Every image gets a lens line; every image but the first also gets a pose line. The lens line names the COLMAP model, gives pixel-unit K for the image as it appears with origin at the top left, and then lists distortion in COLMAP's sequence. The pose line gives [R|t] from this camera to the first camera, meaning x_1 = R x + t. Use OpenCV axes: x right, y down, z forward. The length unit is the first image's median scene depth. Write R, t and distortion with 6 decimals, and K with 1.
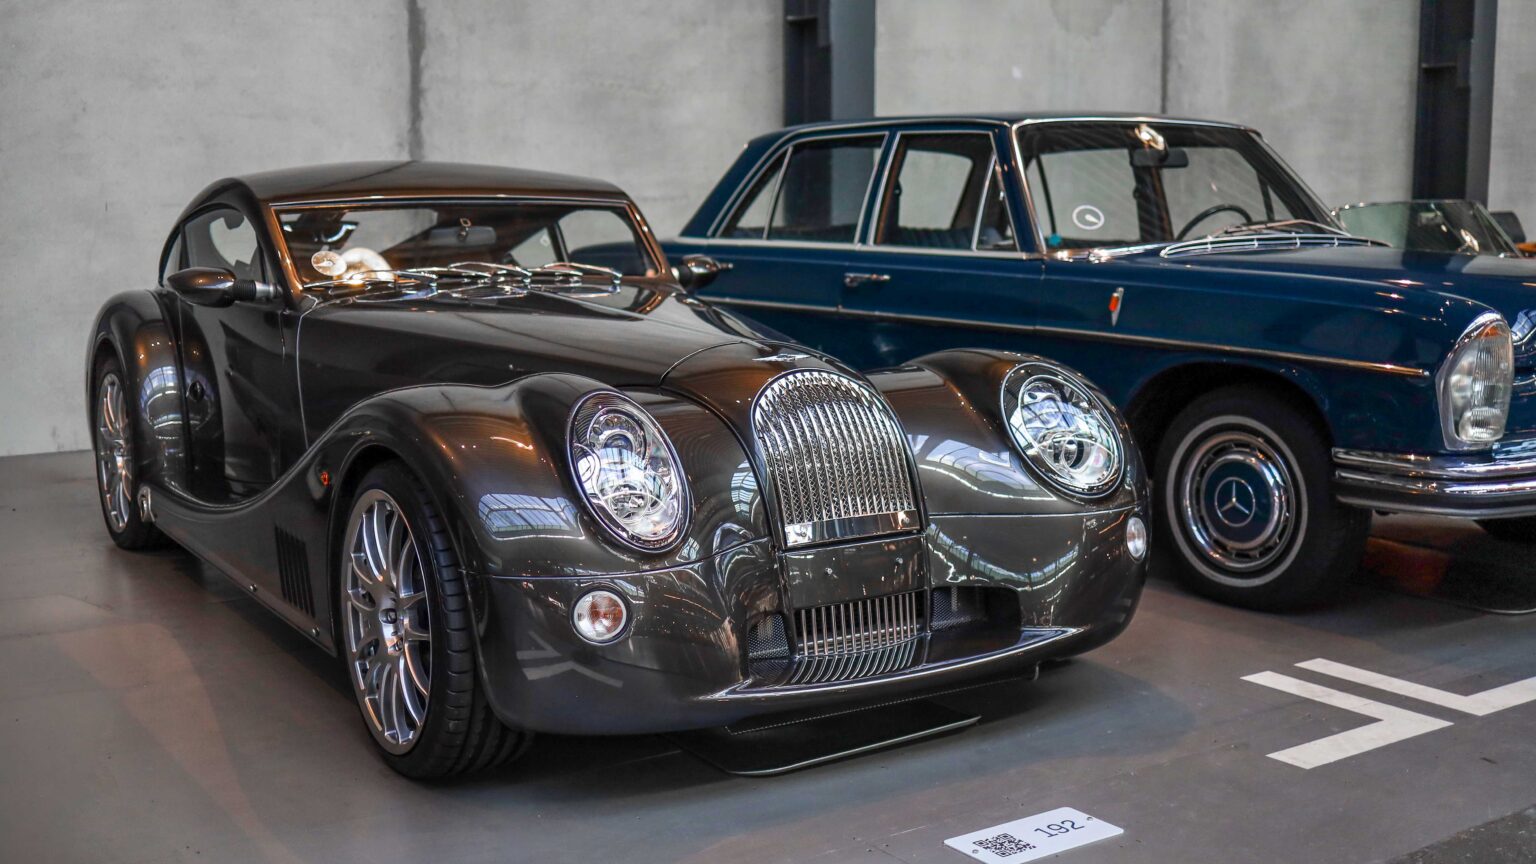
lens RADIAL K [[1486.0, 0, 768.0], [0, 1486.0, 432.0], [0, 0, 1]] dist [-0.060166, 0.013636]
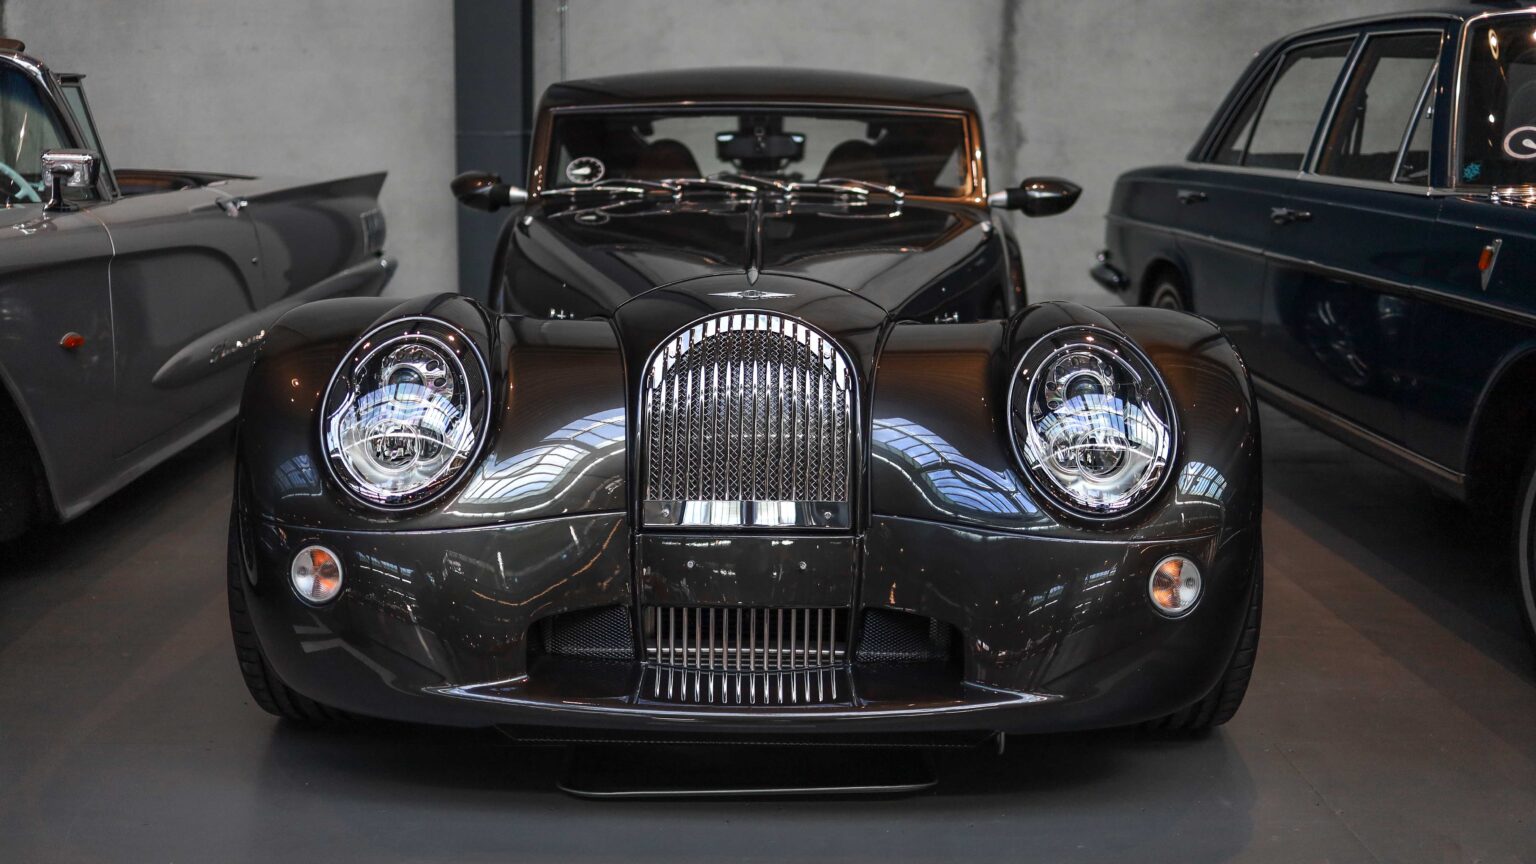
lens RADIAL K [[1486.0, 0, 768.0], [0, 1486.0, 432.0], [0, 0, 1]] dist [-0.060166, 0.013636]
pose [[0.872307, 0.110692, -0.476264, 0.264593], [-0.086740, 0.993621, 0.072066, -0.022769], [0.481203, -0.021553, 0.876344, 0.188586]]
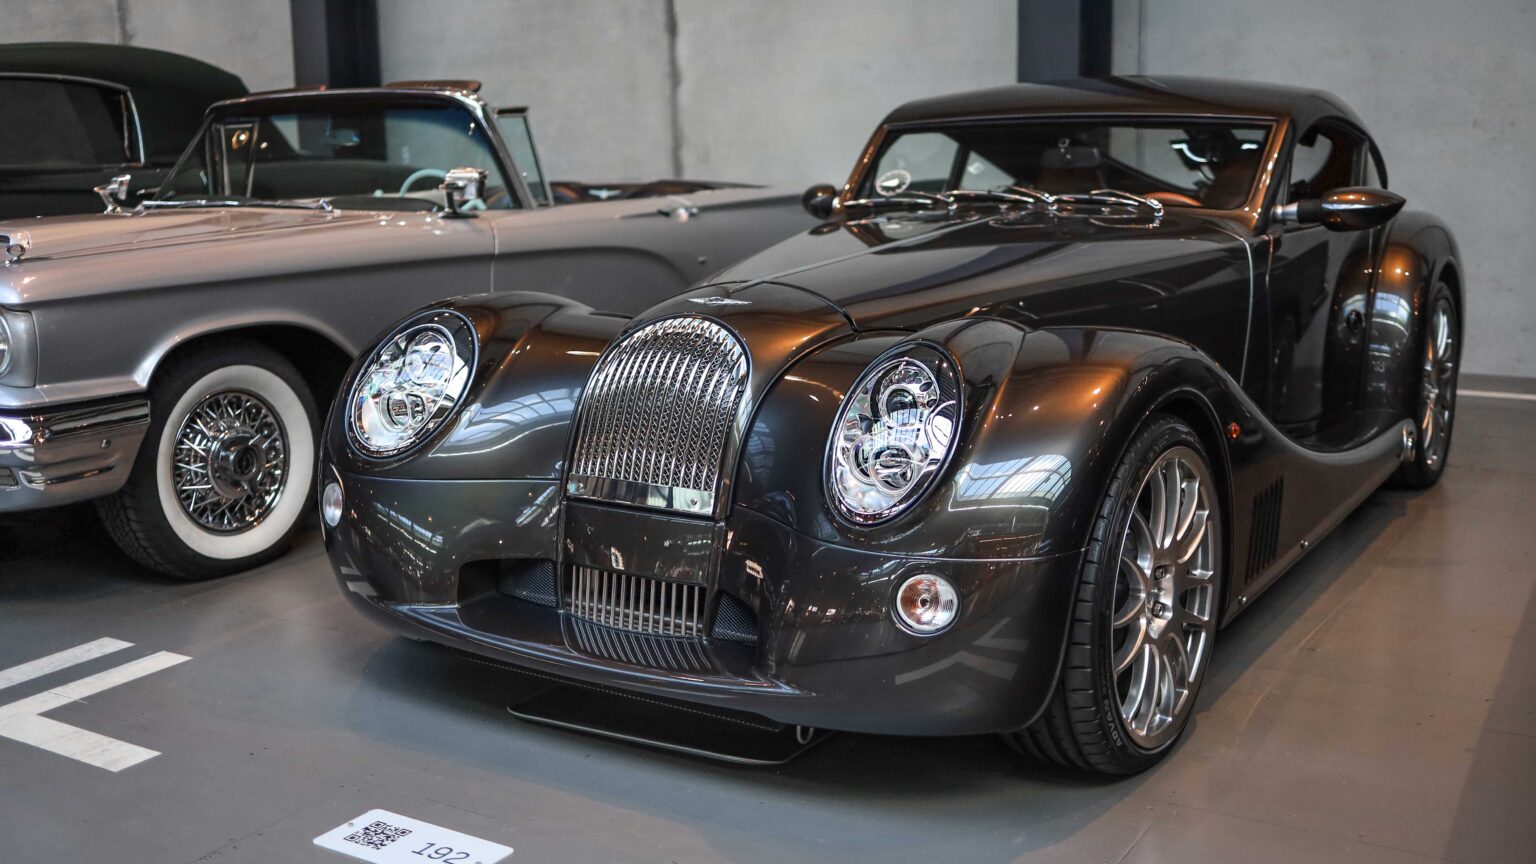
lens RADIAL K [[1510.9, 0, 768.0], [0, 1510.9, 432.0], [0, 0, 1]] dist [-0.058085, 0.016052]
pose [[0.477791, 0.162593, -0.863295, 0.523182], [-0.115462, 0.985820, 0.121767, -0.054618], [0.870852, 0.041498, 0.489790, 0.376113]]
